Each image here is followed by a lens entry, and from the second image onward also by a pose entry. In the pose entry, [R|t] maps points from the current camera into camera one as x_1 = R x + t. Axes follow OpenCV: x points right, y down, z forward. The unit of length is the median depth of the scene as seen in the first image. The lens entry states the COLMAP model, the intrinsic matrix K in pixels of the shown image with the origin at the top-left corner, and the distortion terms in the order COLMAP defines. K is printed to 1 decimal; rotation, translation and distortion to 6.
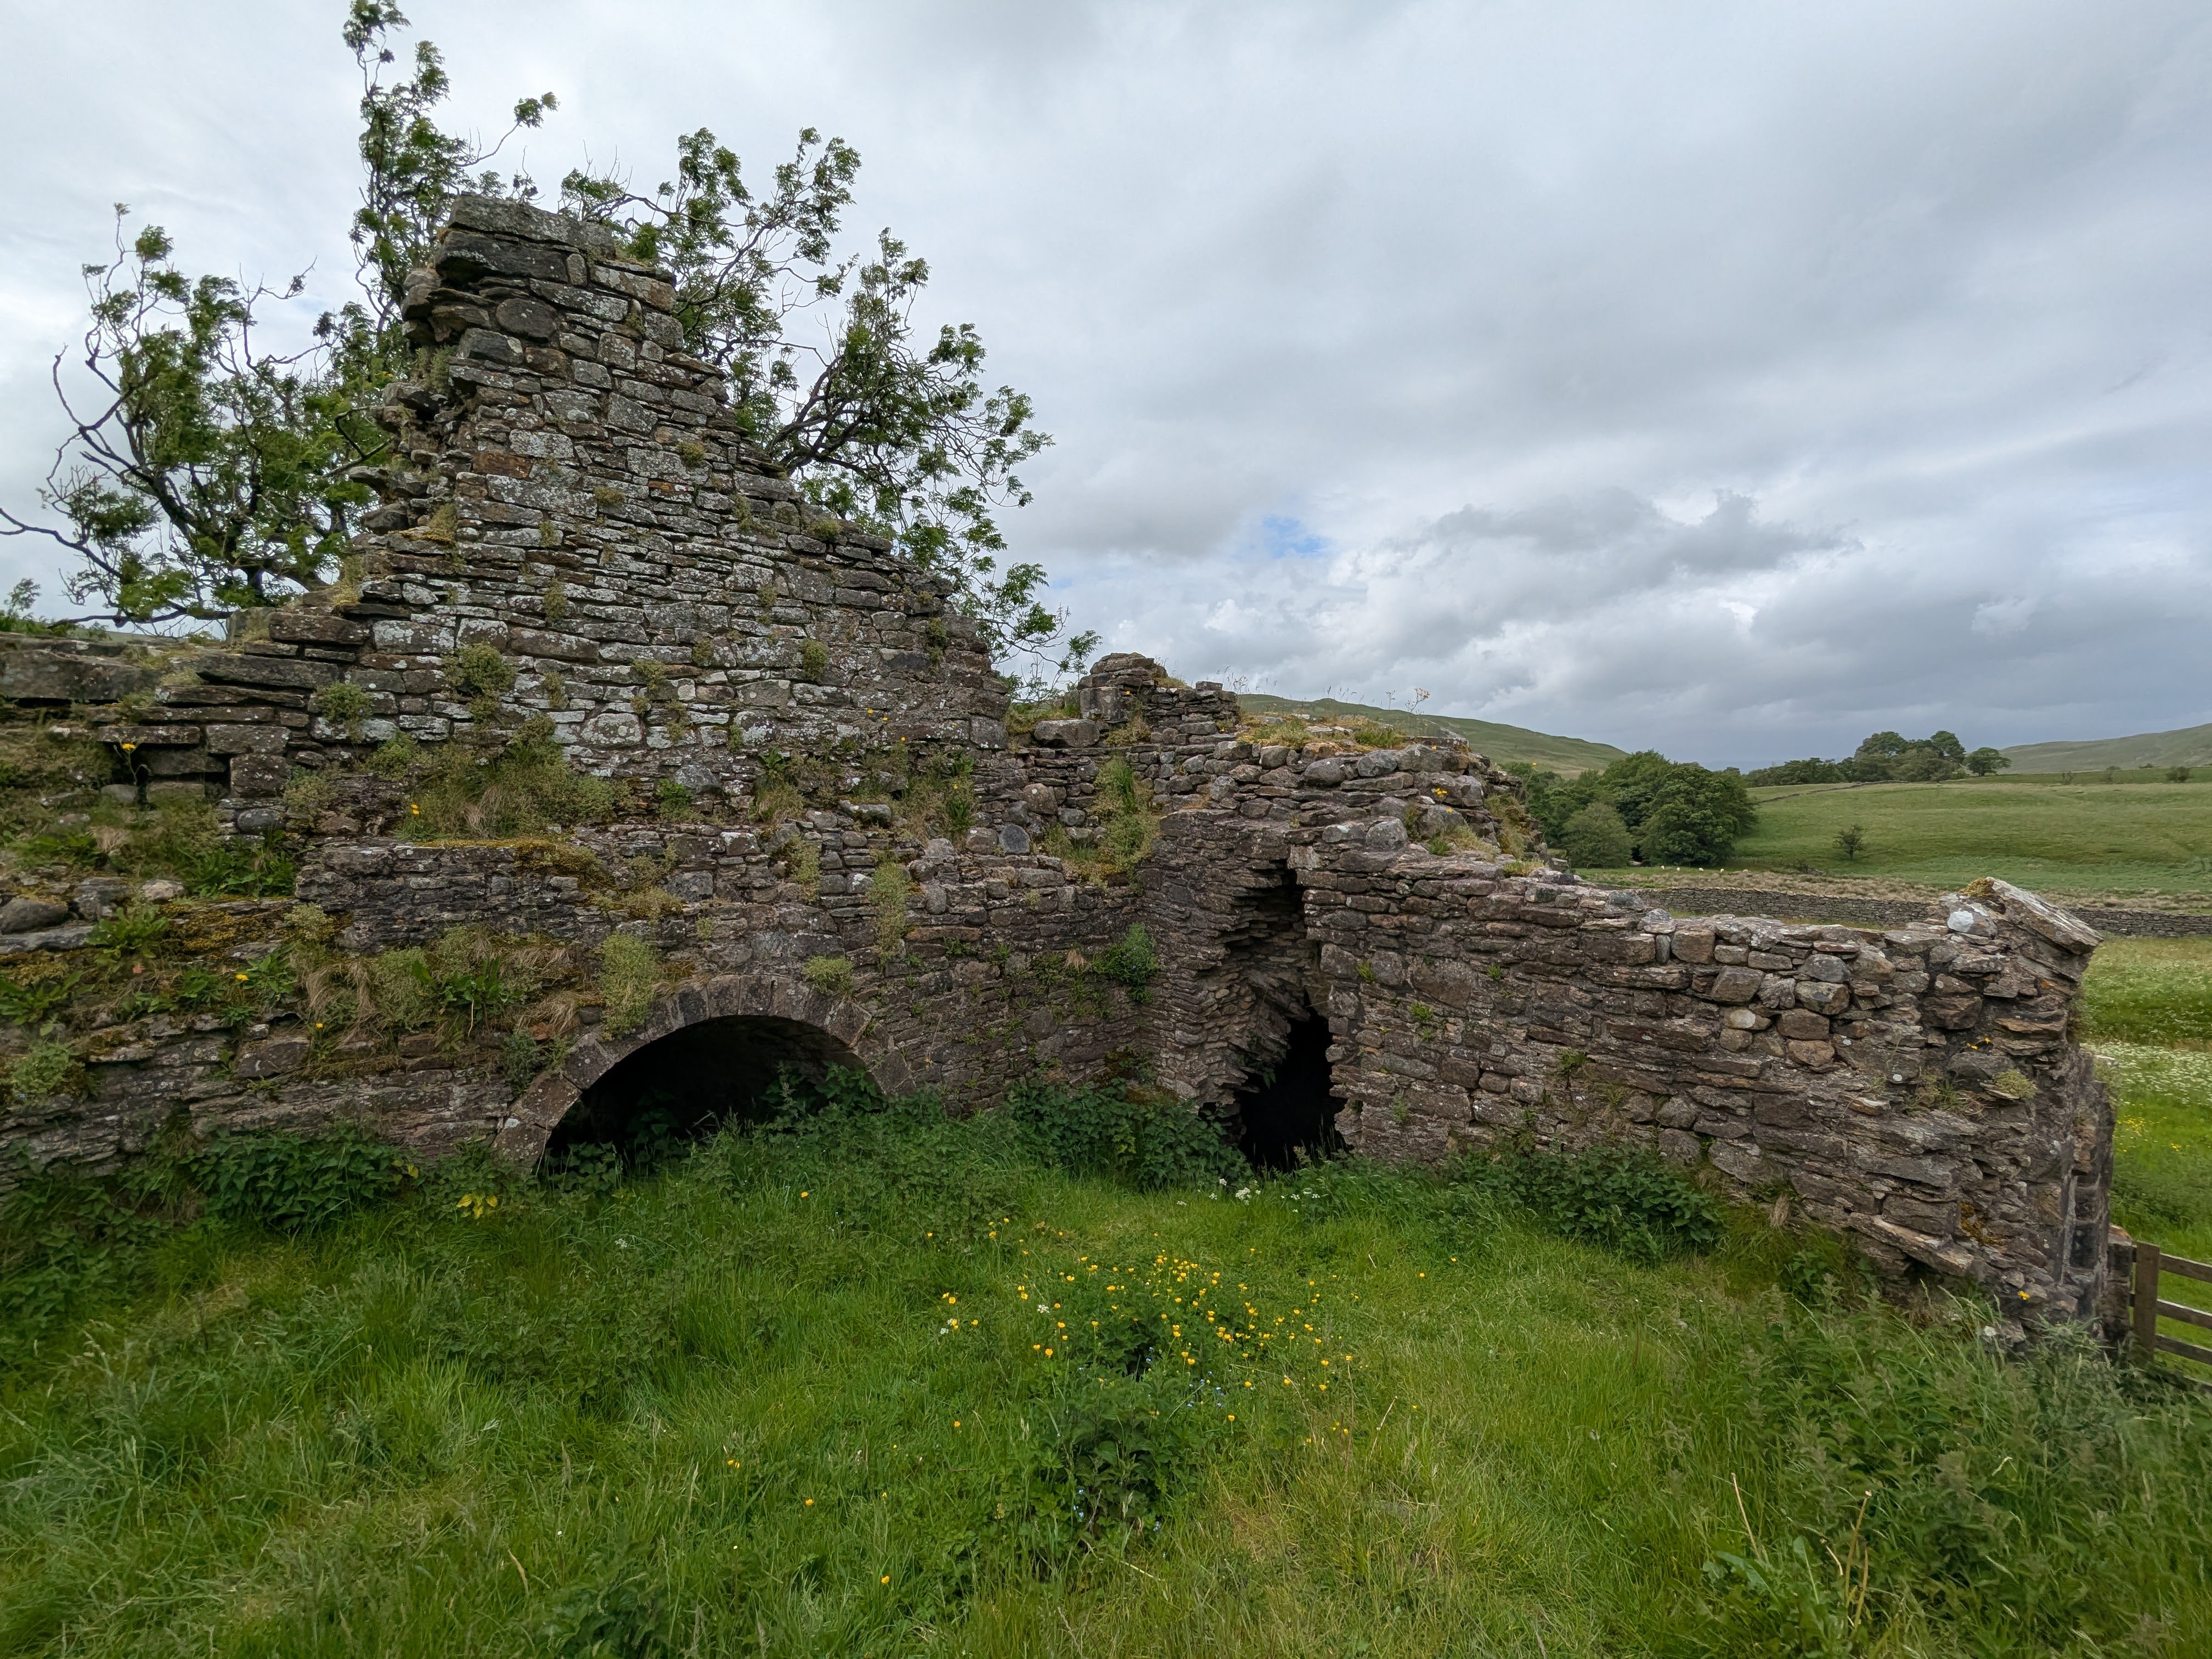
lens RADIAL K [[1000.2, 0, 1106.0], [0, 1000.2, 829.5], [0, 0, 1]] dist [0.012647, -0.017716]
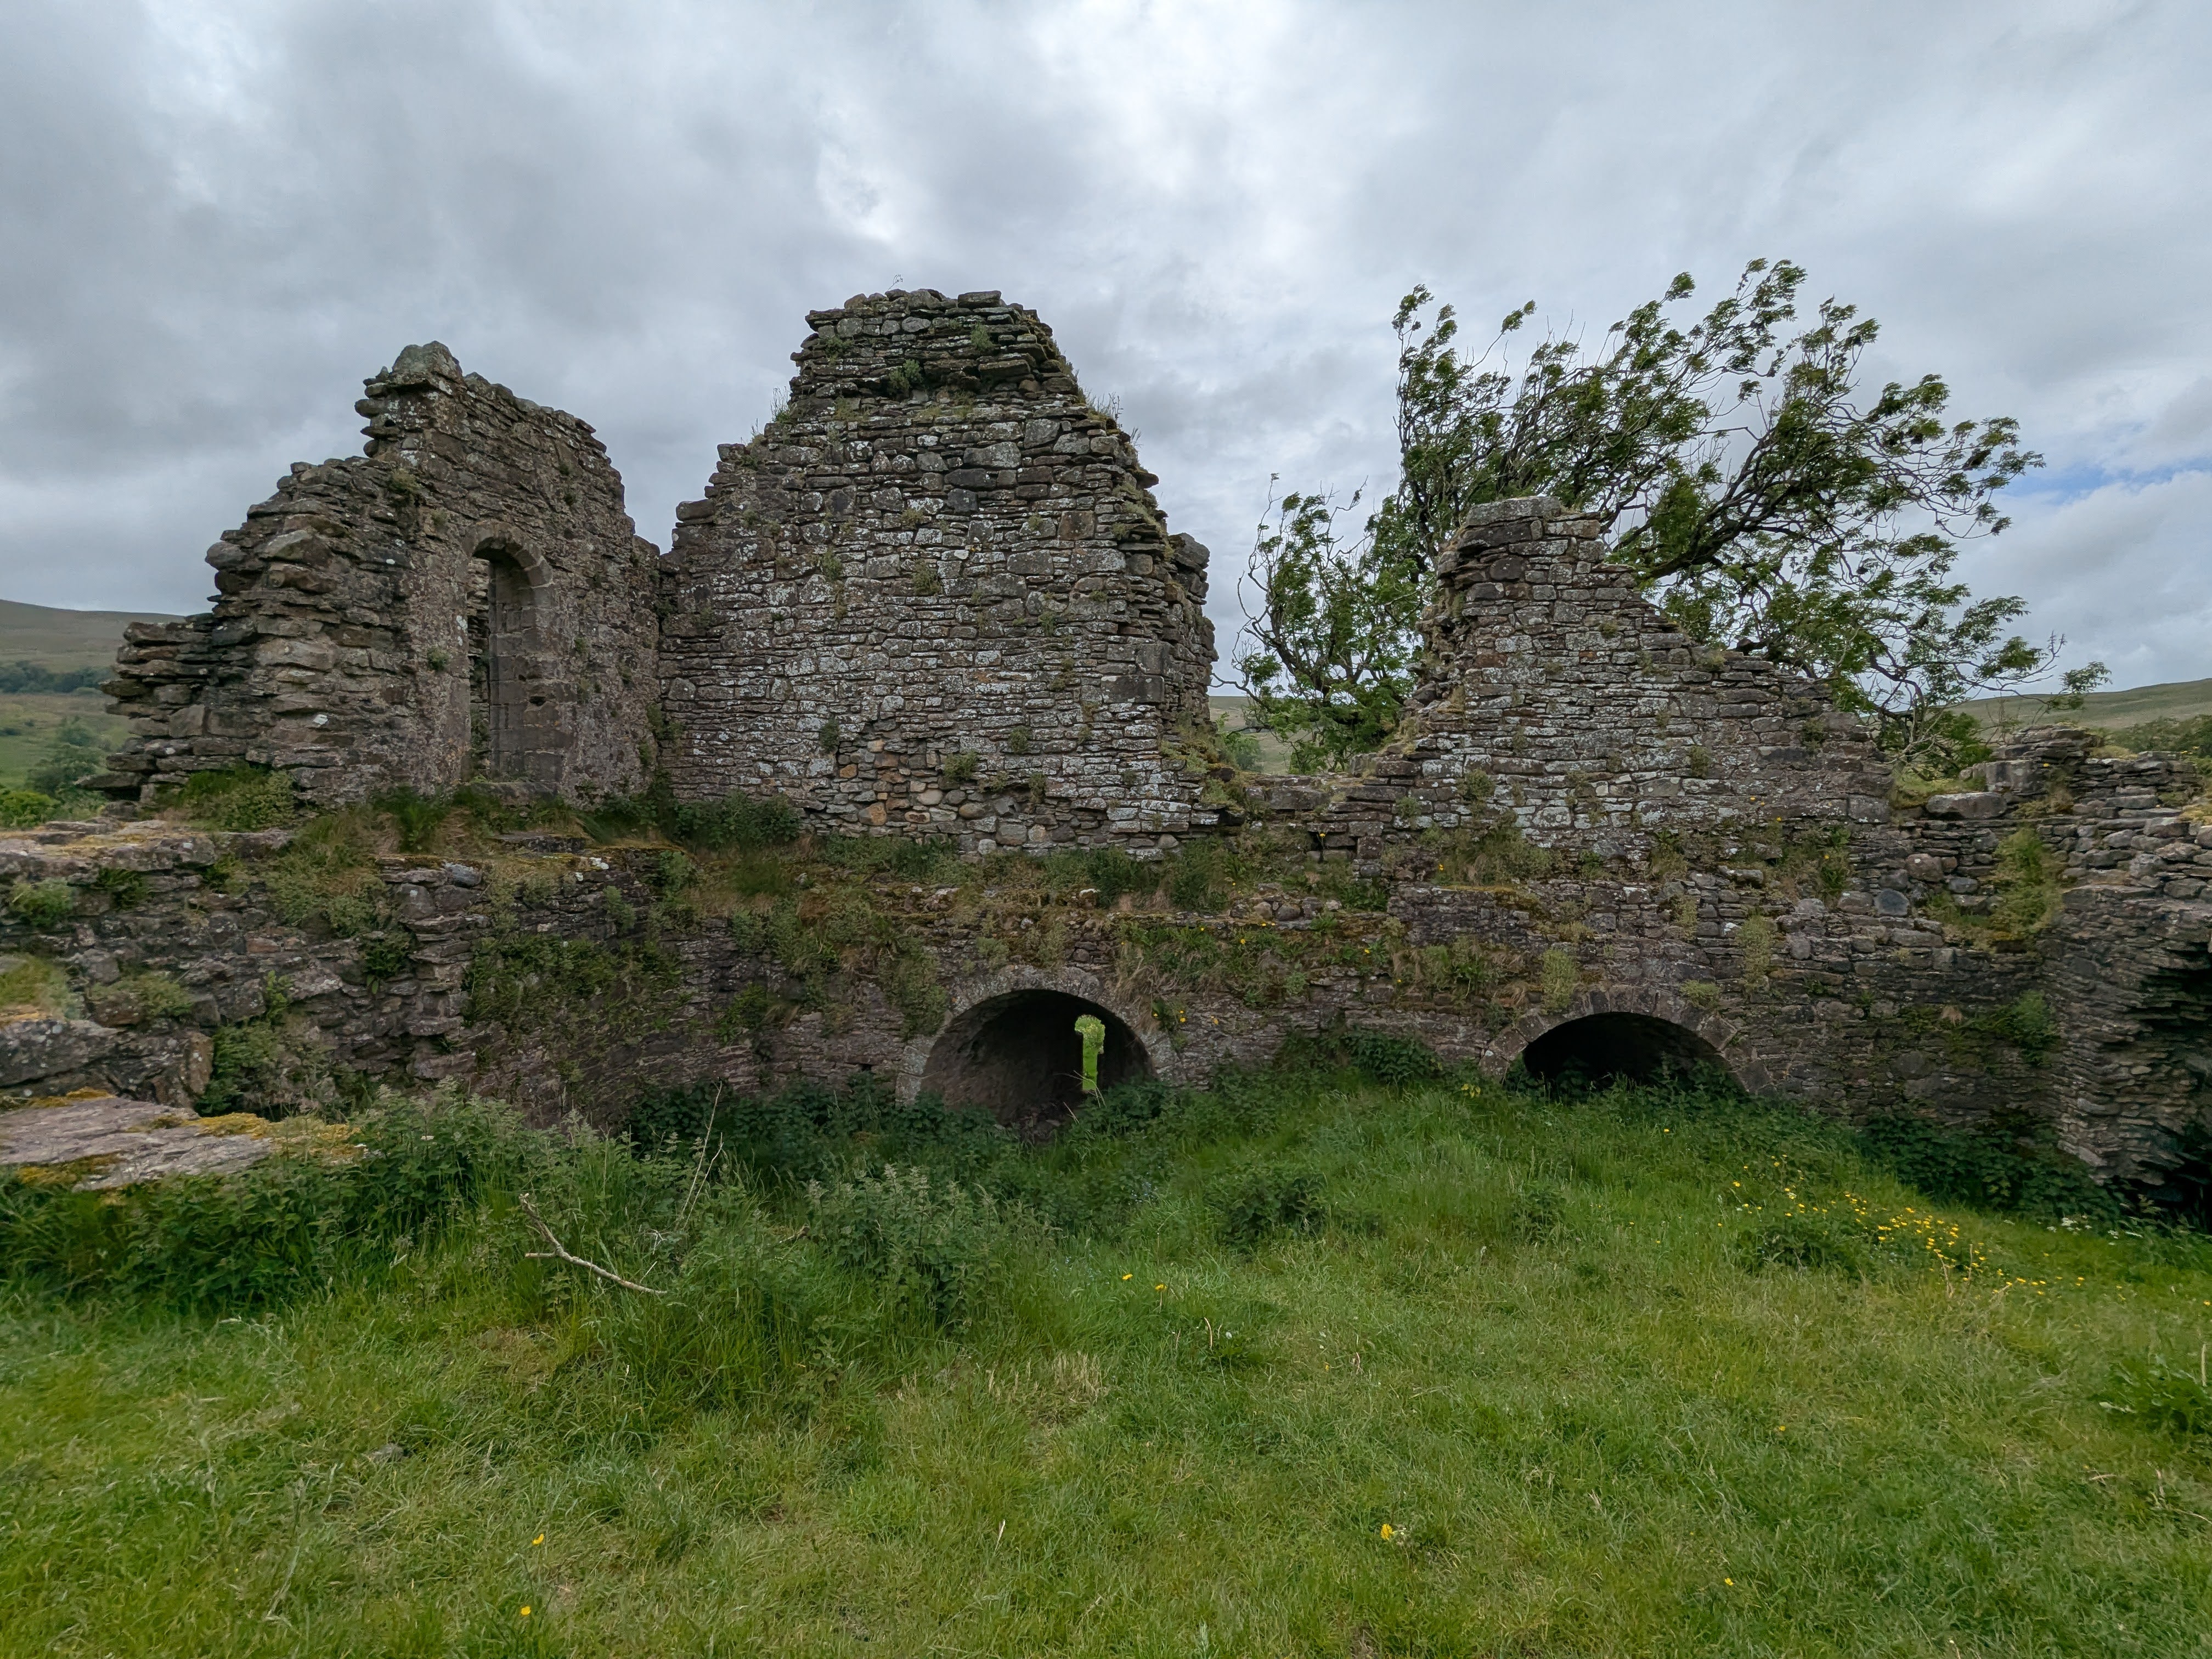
lens RADIAL K [[1021.8, 0, 1106.0], [0, 1021.8, 829.5], [0, 0, 1]] dist [0.001703, -0.000085]
pose [[0.640296, 0.010761, -0.768053, 0.264959], [-0.024886, 0.999668, -0.006740, -0.050089], [0.767725, 0.023429, 0.640351, -0.512585]]
